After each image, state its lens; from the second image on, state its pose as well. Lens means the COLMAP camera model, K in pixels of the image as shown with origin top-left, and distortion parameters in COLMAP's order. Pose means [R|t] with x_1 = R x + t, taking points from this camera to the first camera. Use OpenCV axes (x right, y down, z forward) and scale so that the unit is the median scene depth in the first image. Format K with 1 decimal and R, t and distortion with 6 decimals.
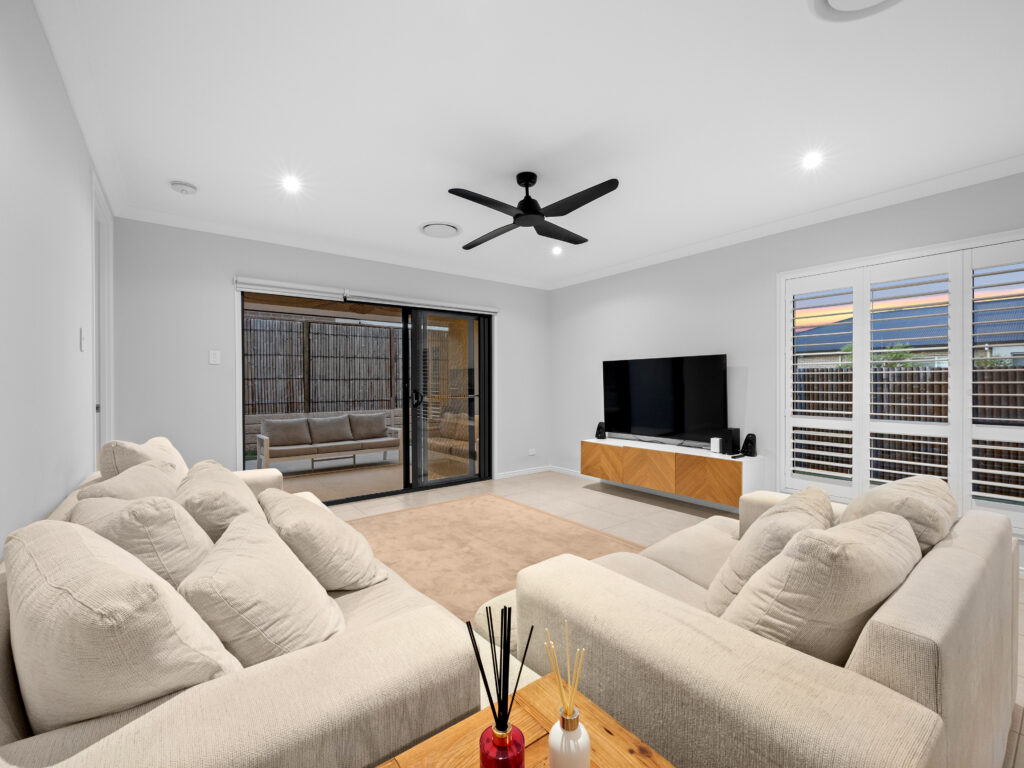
lens RADIAL K [[441.5, 0, 509.0], [0, 441.5, 385.7], [0, 0, 1]] dist [0.001785, 0.000228]
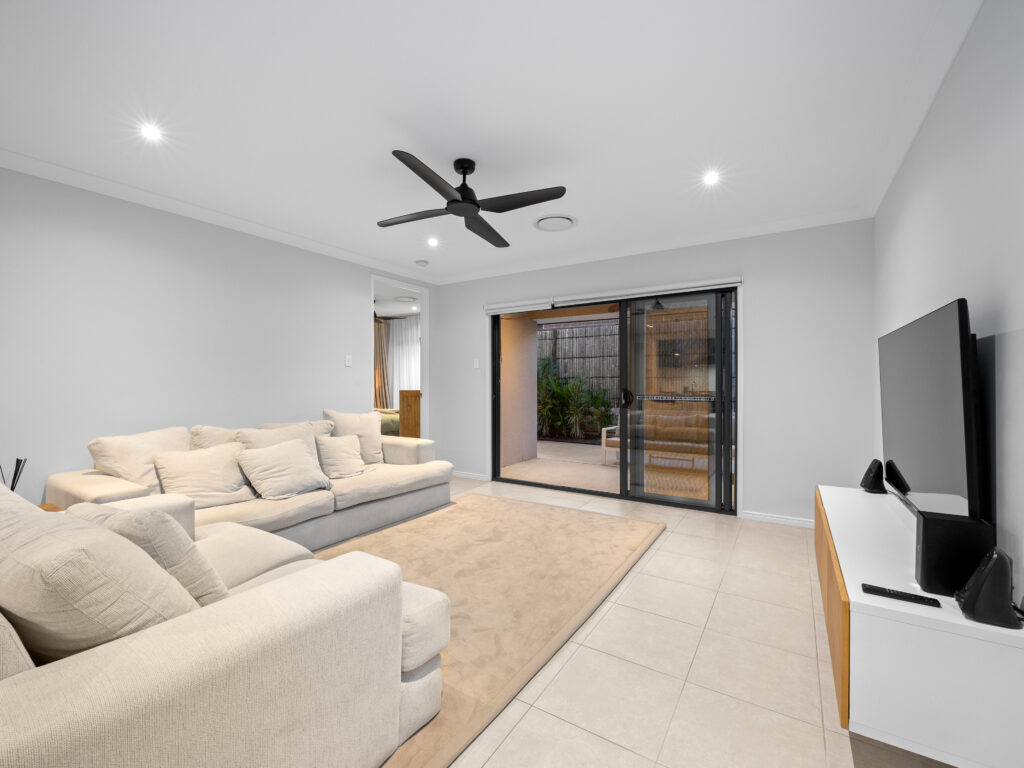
lens RADIAL K [[441.5, 0, 509.0], [0, 441.5, 385.7], [0, 0, 1]] dist [0.001785, 0.000228]
pose [[0.338815, 0.009352, -0.940806, 0.667378], [-0.005600, 0.999953, 0.007924, -0.004082], [0.940836, 0.002584, 0.338852, 0.538052]]
